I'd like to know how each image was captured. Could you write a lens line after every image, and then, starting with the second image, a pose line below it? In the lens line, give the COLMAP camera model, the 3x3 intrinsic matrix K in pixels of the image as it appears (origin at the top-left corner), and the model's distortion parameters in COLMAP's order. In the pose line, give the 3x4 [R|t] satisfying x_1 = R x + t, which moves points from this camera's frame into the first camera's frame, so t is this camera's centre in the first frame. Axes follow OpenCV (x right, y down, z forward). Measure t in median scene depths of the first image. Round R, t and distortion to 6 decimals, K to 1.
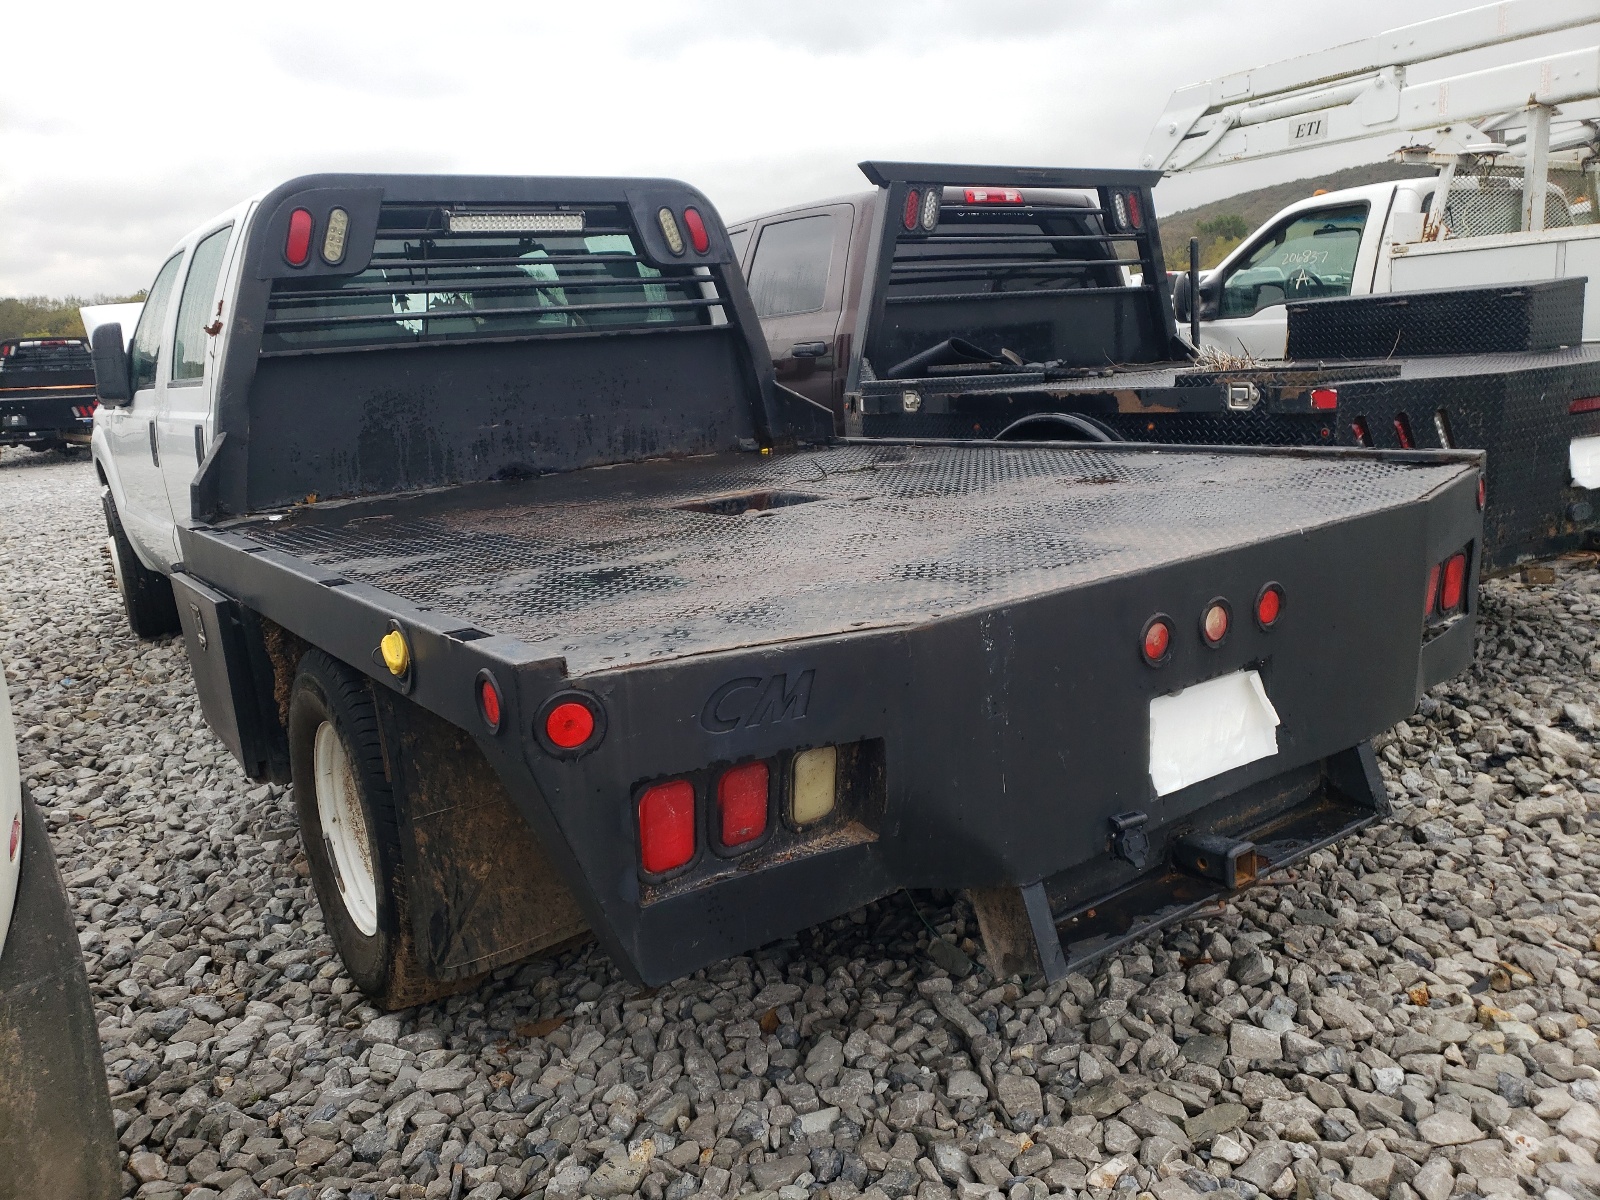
lens RADIAL K [[1261.9, 0, 766.3], [0, 1261.9, 599.4], [0, 0, 1]] dist [0.042172, -0.040981]
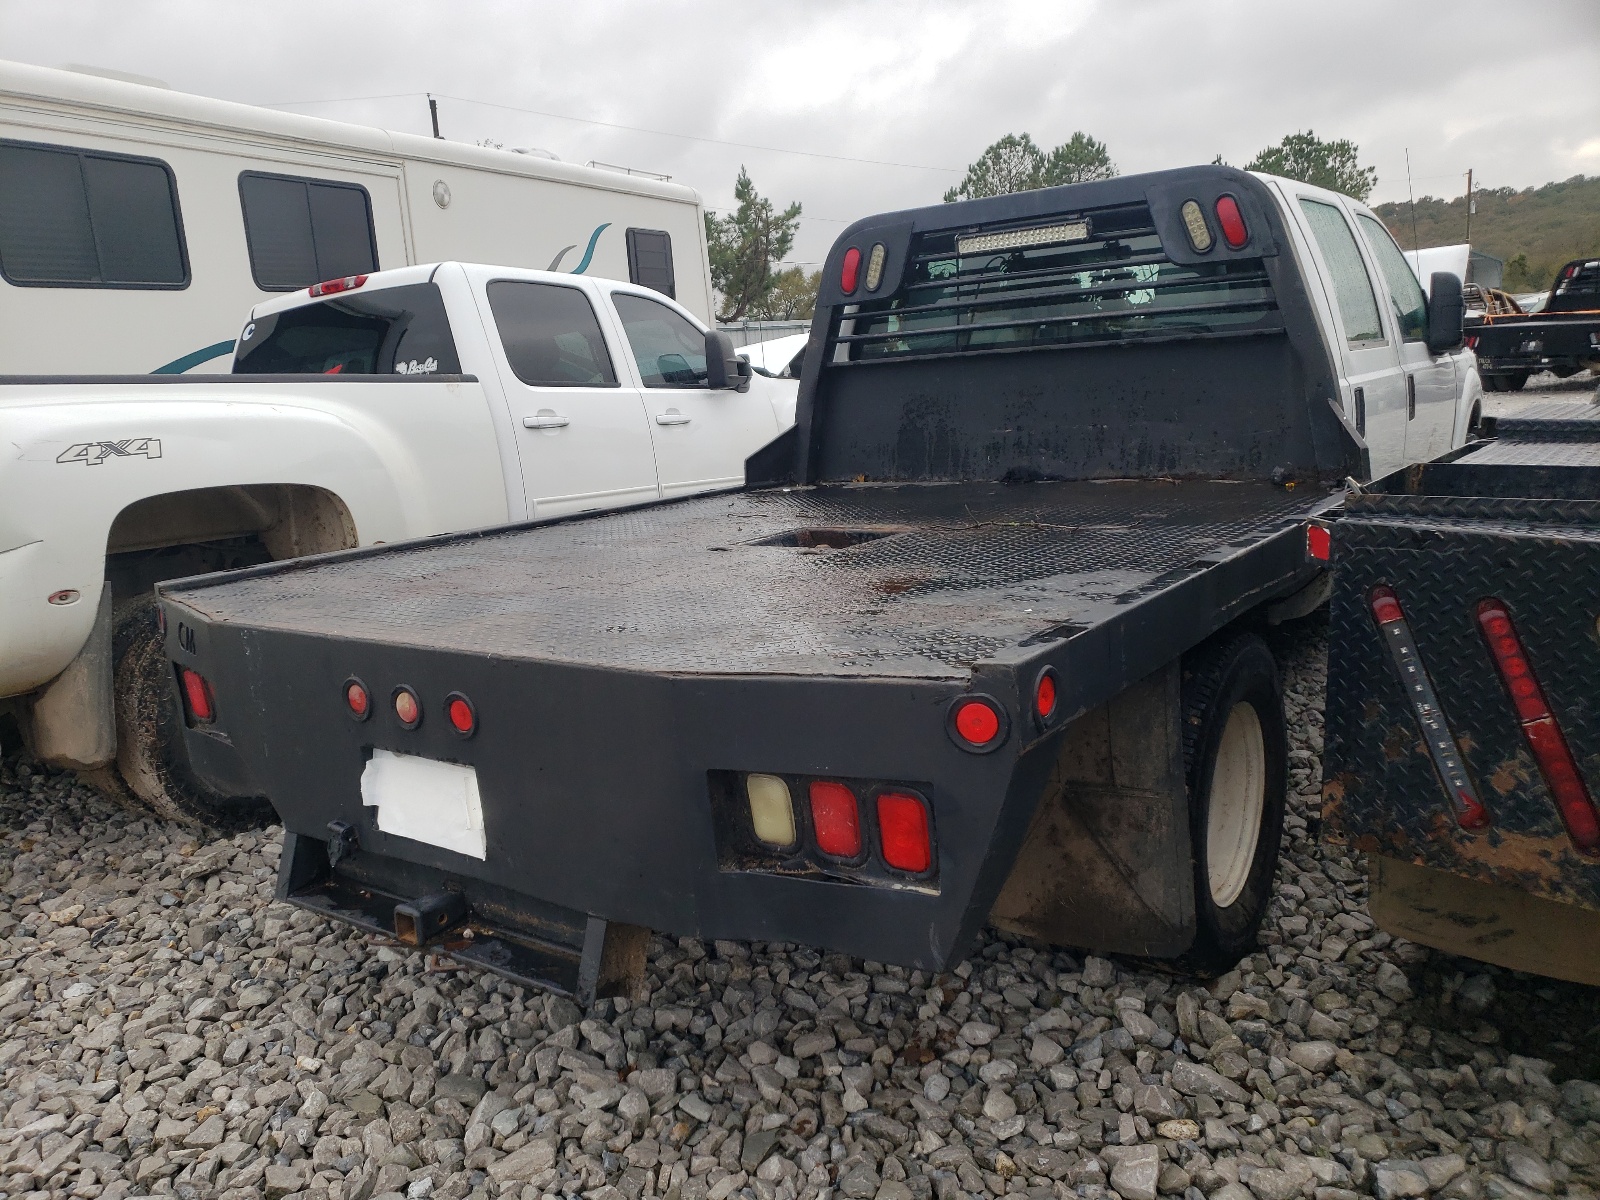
lens RADIAL K [[1261.9, 0, 766.3], [0, 1261.9, 599.4], [0, 0, 1]] dist [0.042172, -0.040981]
pose [[0.358180, 0.210589, -0.909593, 0.711859], [-0.143784, 0.975050, 0.169124, -0.149753], [0.922515, 0.070208, 0.379523, 0.421299]]
